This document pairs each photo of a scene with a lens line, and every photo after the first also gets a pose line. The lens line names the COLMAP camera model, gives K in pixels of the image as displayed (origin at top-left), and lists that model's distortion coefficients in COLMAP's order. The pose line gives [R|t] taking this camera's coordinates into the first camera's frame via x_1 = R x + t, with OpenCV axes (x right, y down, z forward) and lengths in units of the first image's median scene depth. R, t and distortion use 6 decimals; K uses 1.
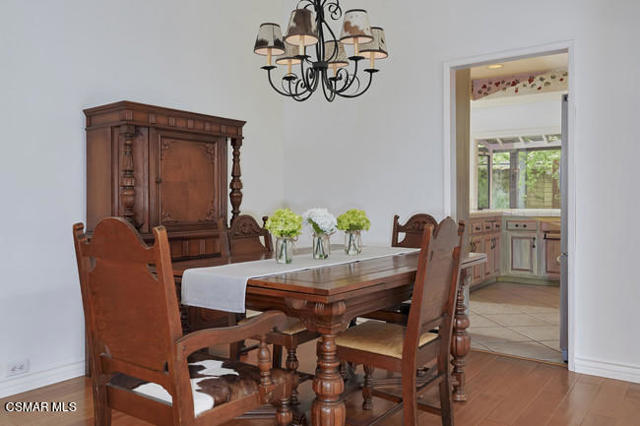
lens RADIAL K [[531.3, 0, 320.9], [0, 531.3, 211.2], [0, 0, 1]] dist [-0.004585, -0.001366]
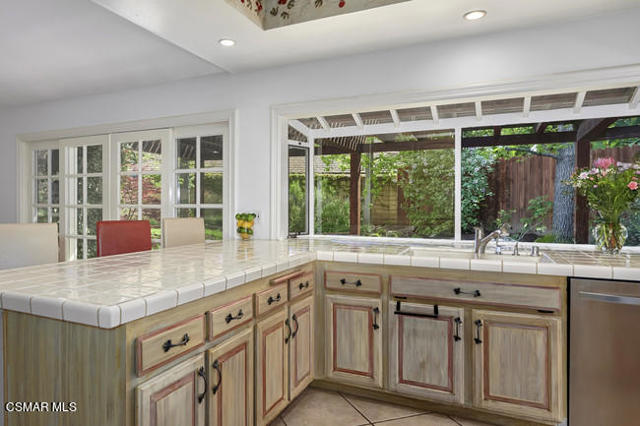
lens RADIAL K [[366.3, 0, 319.9], [0, 366.3, 211.7], [0, 0, 1]] dist [-0.000270, -0.000005]
pose [[0.976751, -0.004913, 0.214323, 0.284724], [0.002978, 0.999952, 0.009354, -0.041688], [-0.214358, -0.008498, 0.976718, 0.696525]]
